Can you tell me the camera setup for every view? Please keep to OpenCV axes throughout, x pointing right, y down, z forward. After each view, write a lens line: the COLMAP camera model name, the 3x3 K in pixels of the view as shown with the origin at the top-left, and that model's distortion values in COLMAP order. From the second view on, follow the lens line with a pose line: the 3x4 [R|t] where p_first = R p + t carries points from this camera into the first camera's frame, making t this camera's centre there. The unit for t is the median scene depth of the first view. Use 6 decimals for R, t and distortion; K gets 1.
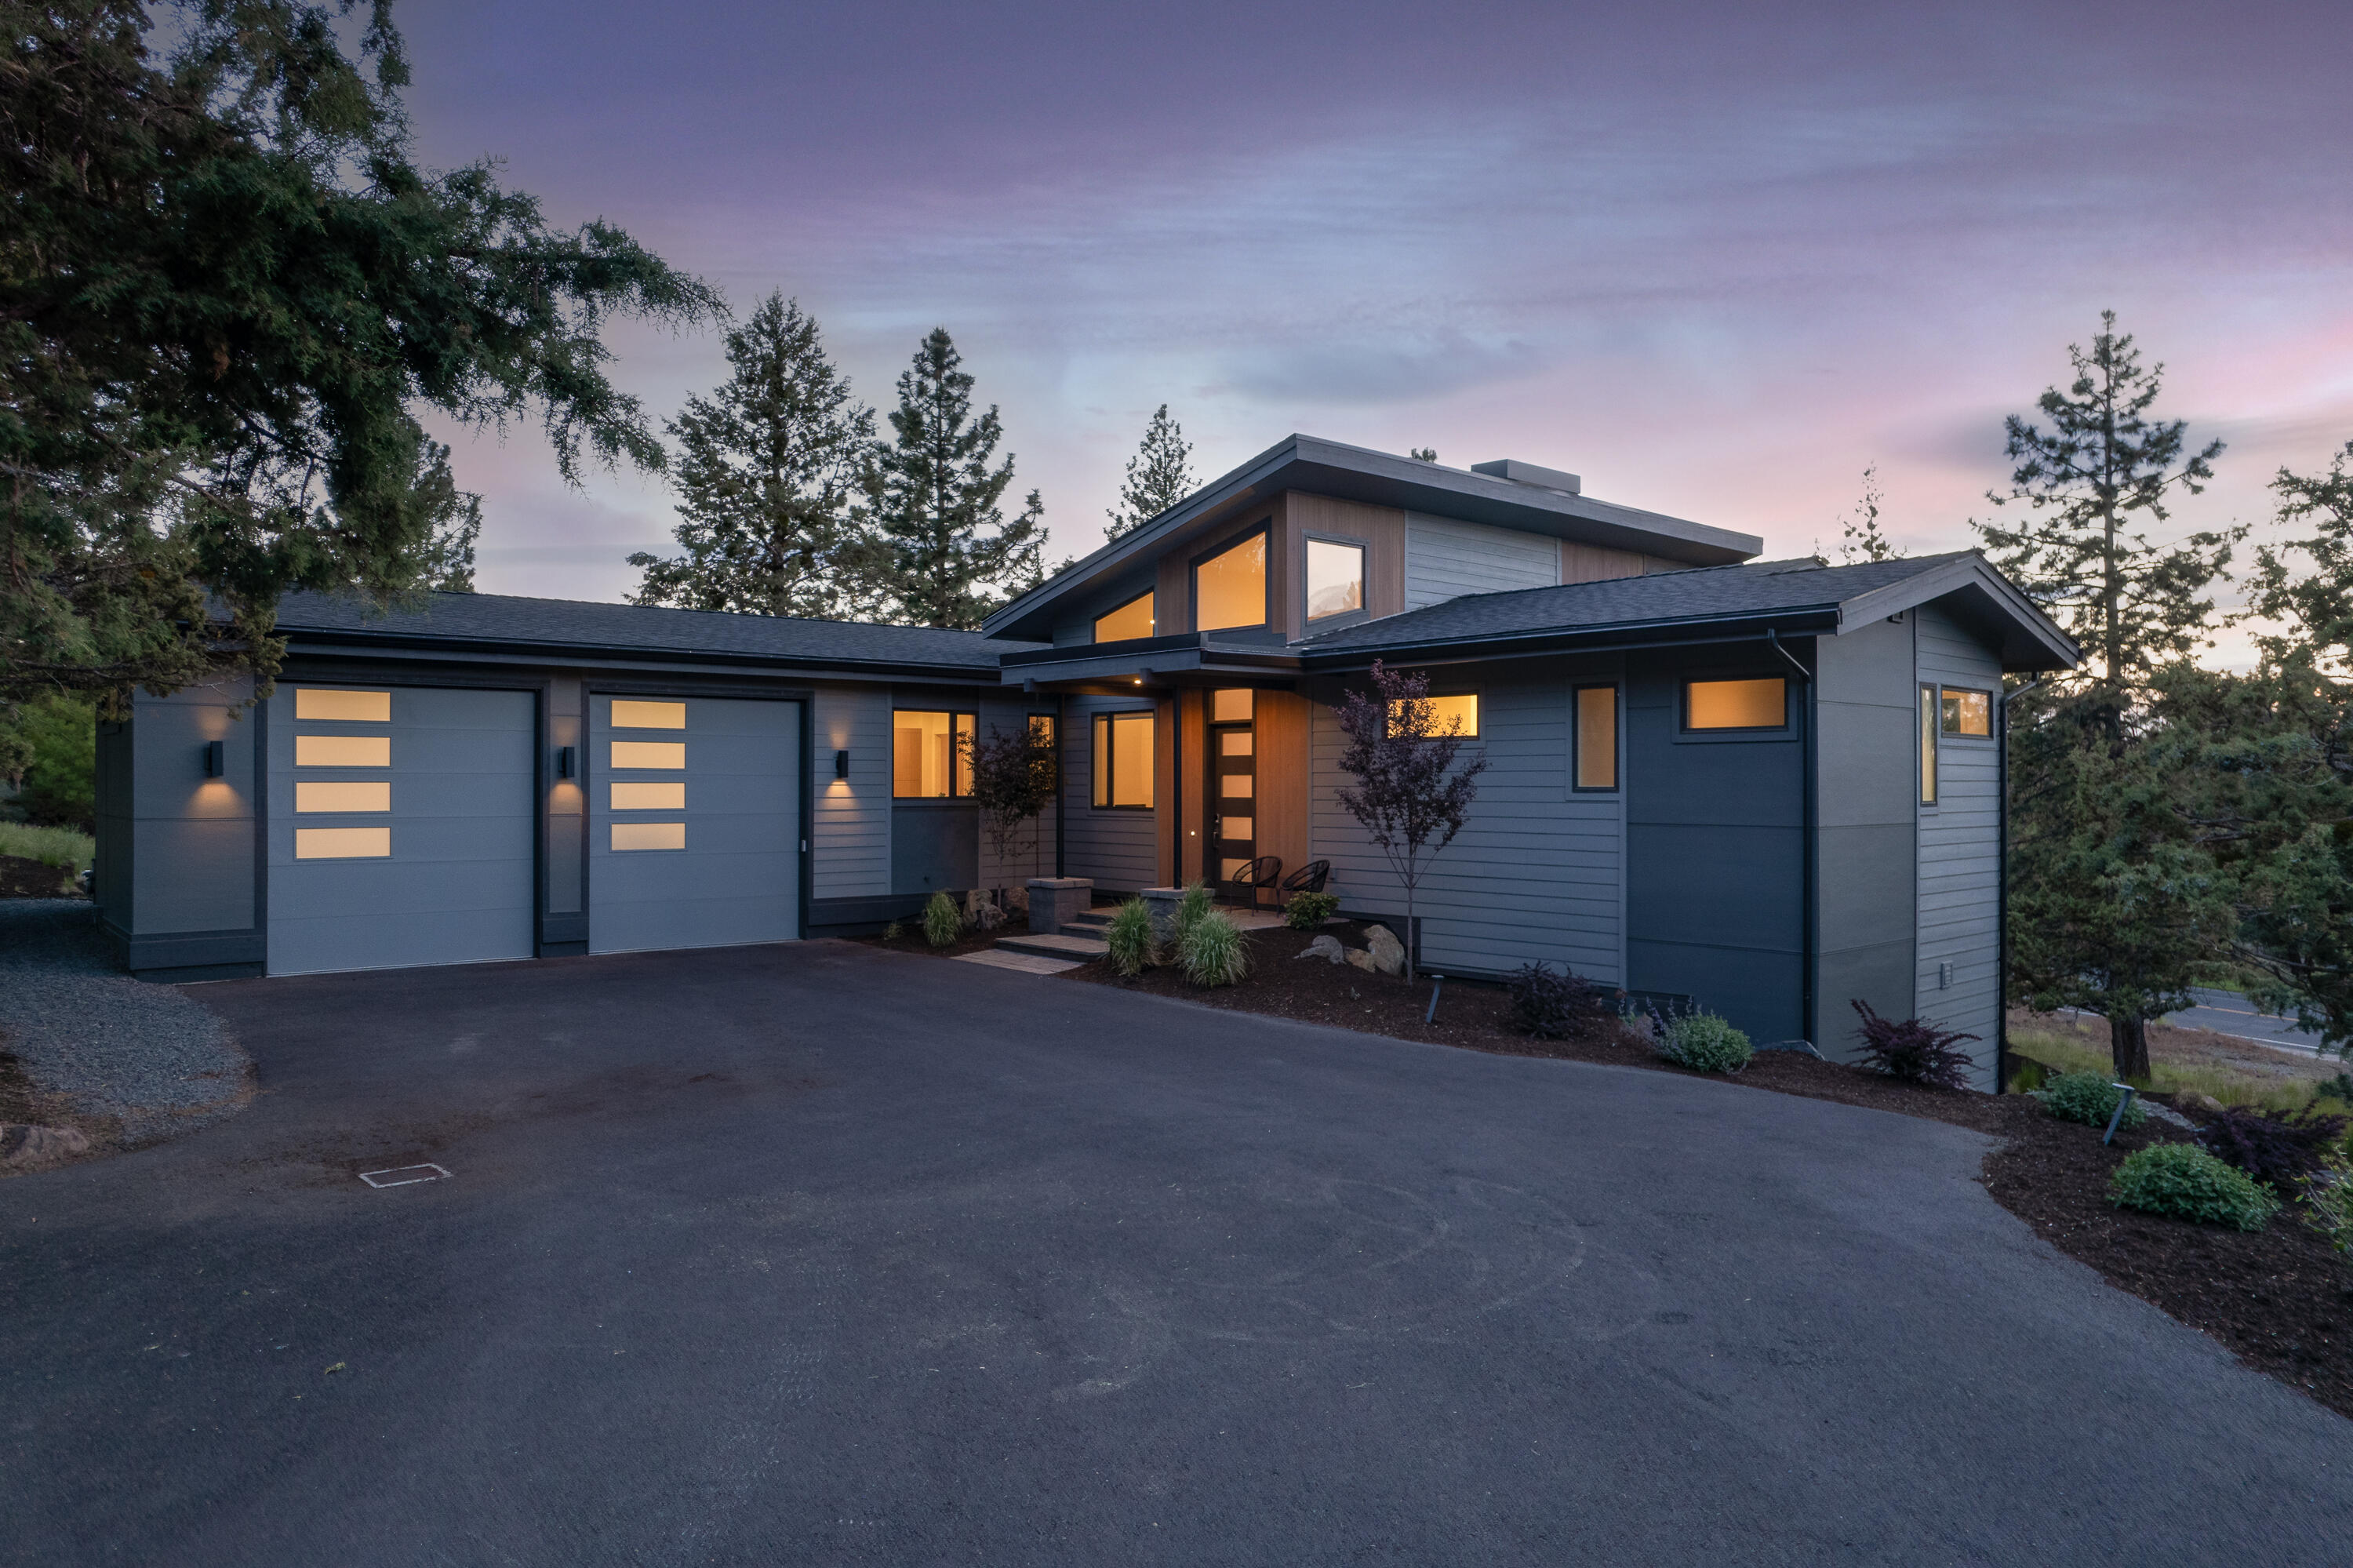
lens RADIAL K [[1612.4, 0, 1168.0], [0, 1612.4, 787.0], [0, 0, 1]] dist [-0.027959, 0.020006]
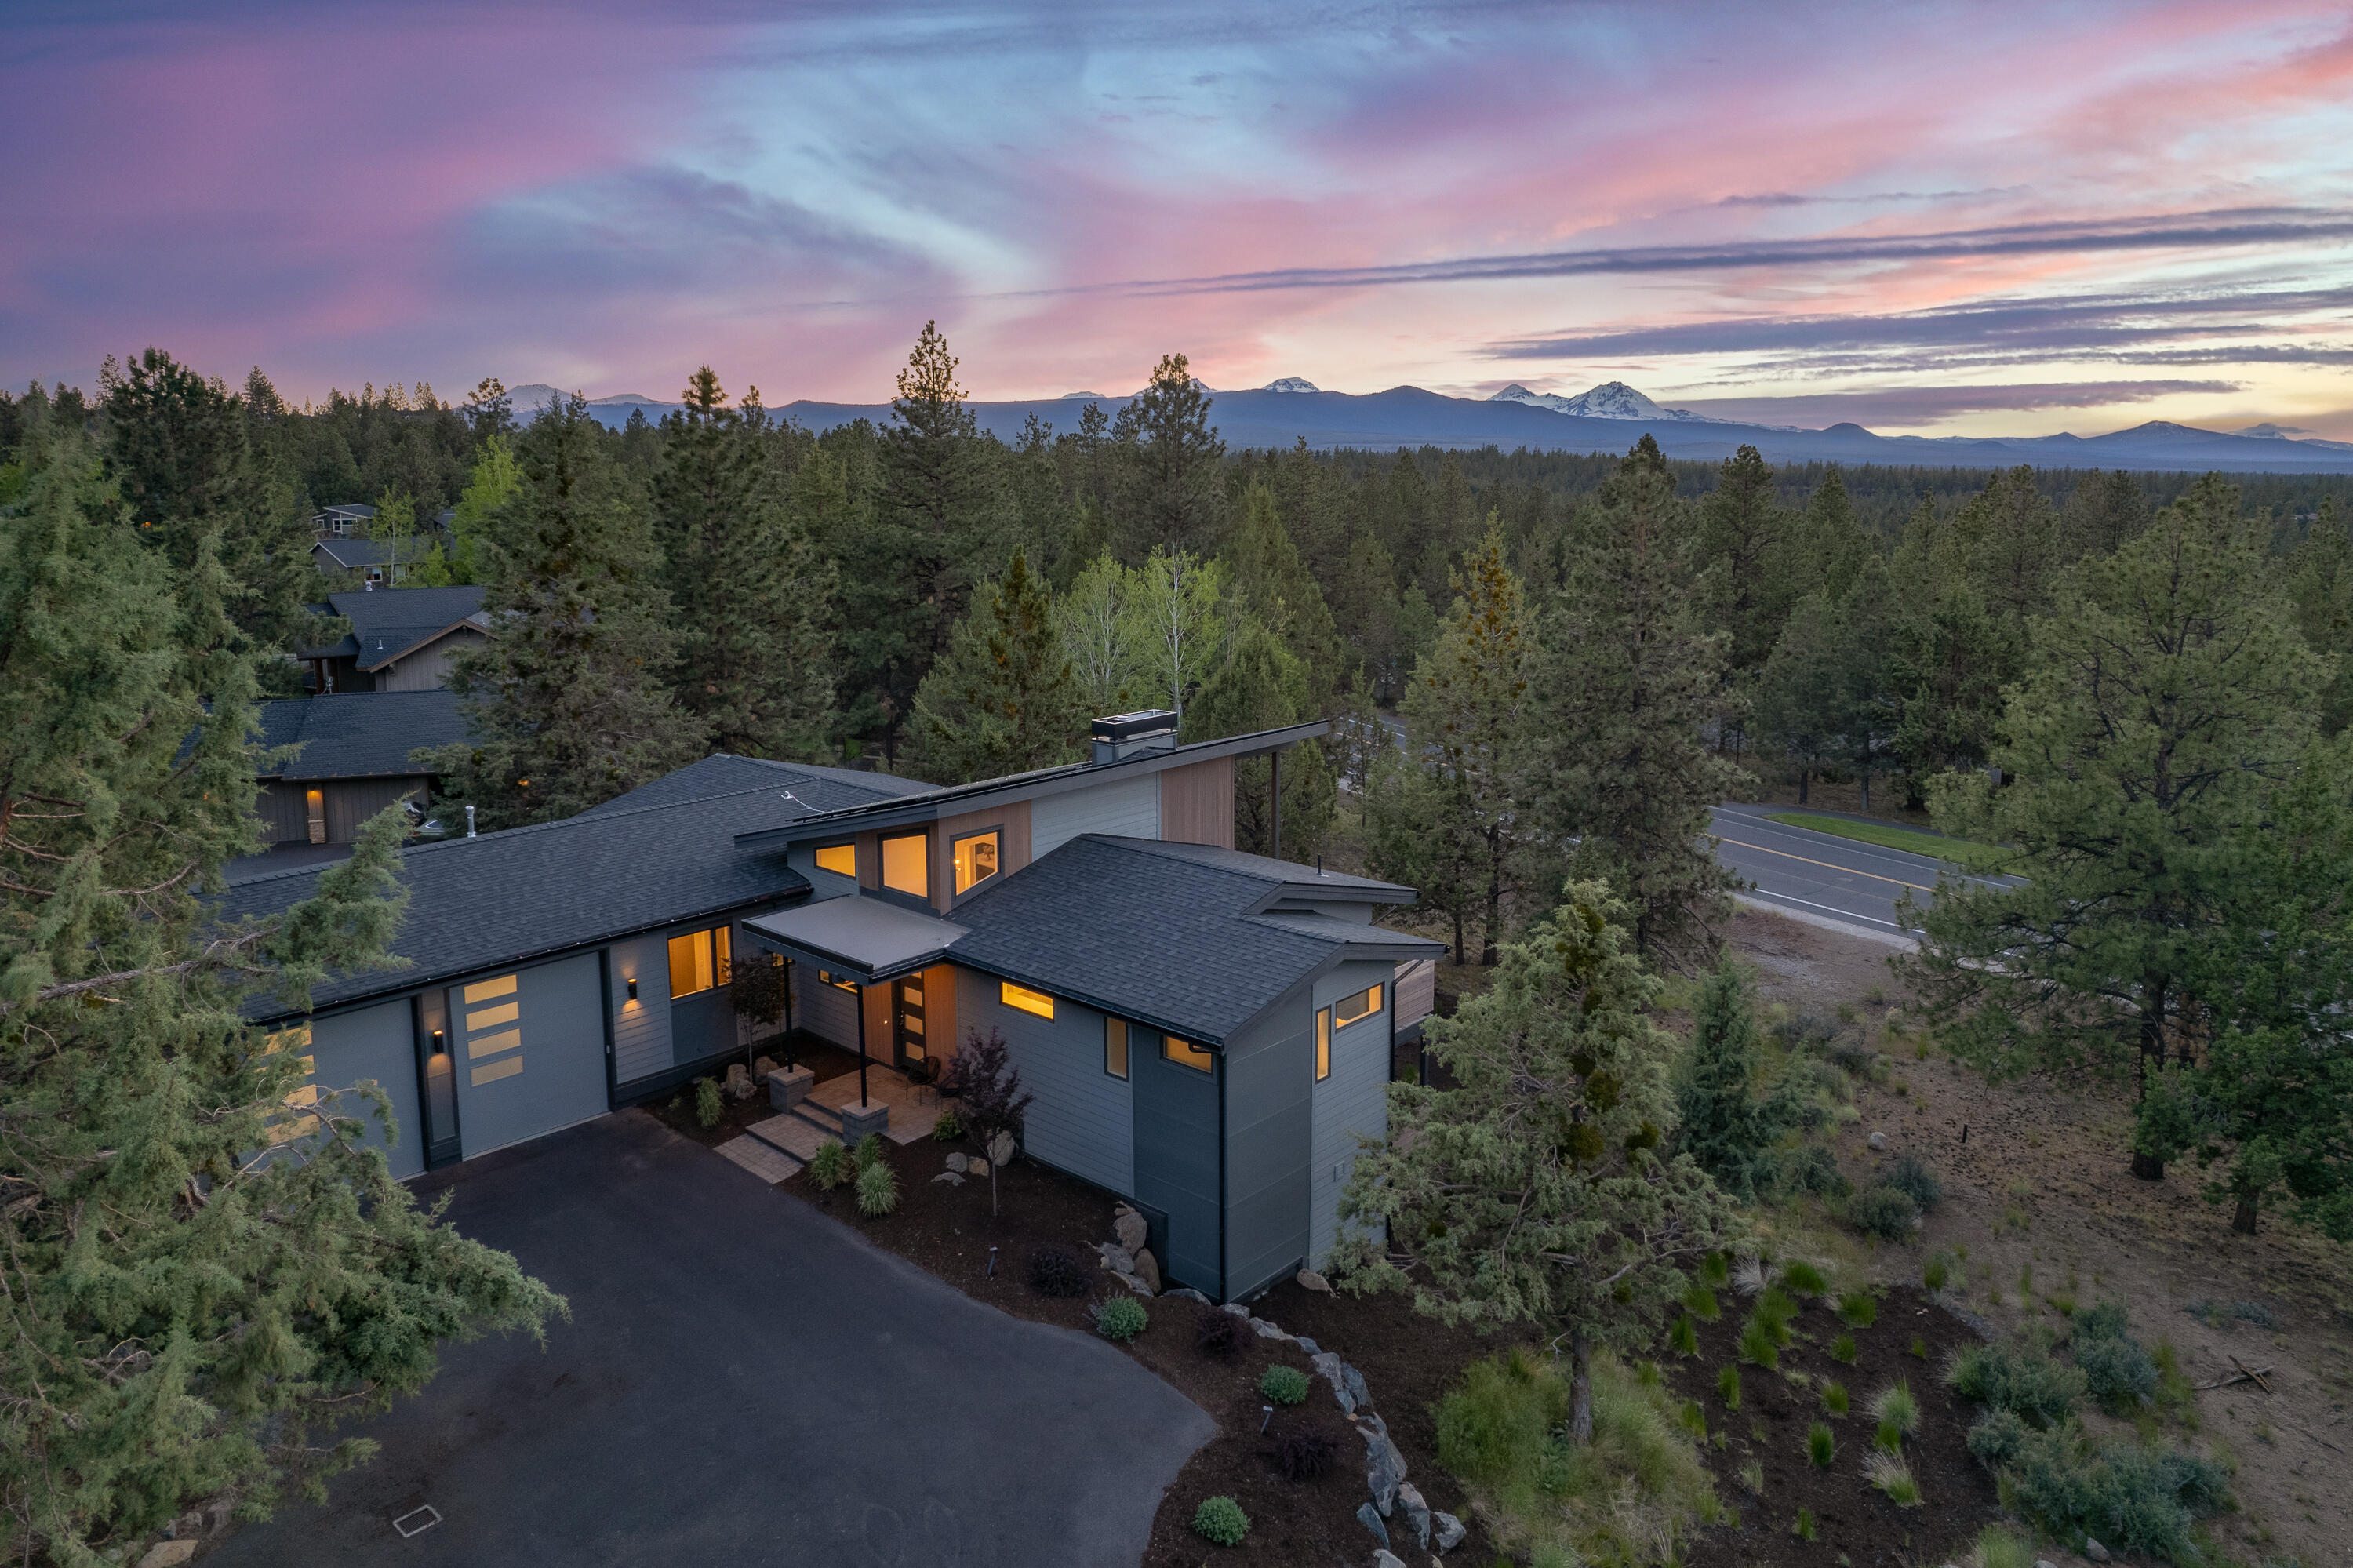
lens RADIAL K [[1612.4, 0, 1182.9], [0, 1612.4, 775.4], [0, 0, 1]] dist [-0.027959, 0.020006]
pose [[0.993204, -0.016802, 0.115171, 0.120994], [-0.004730, 0.982882, 0.184175, -0.469311], [-0.116294, -0.183468, 0.976123, -0.409339]]
